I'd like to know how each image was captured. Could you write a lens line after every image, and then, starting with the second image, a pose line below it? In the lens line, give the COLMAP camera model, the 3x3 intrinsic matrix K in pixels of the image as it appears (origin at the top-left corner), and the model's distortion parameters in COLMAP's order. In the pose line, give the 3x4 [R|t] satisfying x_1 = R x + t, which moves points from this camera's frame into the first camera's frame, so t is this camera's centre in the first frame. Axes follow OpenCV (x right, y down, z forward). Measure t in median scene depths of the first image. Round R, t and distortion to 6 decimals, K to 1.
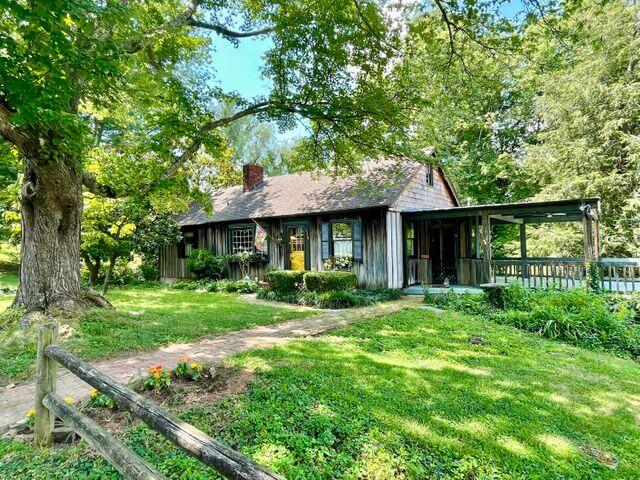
lens RADIAL K [[370.5, 0, 319.5], [0, 370.5, 239.2], [0, 0, 1]] dist [0.000217, -0.000415]
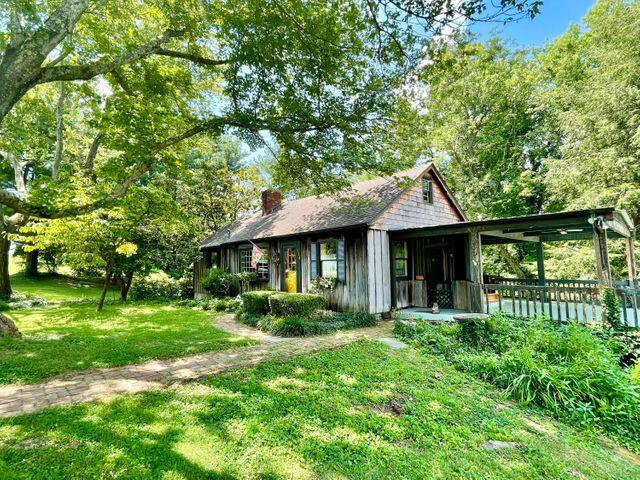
lens RADIAL K [[318.9, 0, 320.3], [0, 318.9, 238.1], [0, 0, 1]] dist [0.003519, 0.000293]
pose [[0.986232, -0.010846, -0.165013, 0.175883], [0.000459, 0.998022, -0.062860, -0.002329], [0.165369, 0.061919, 0.984286, 0.161591]]
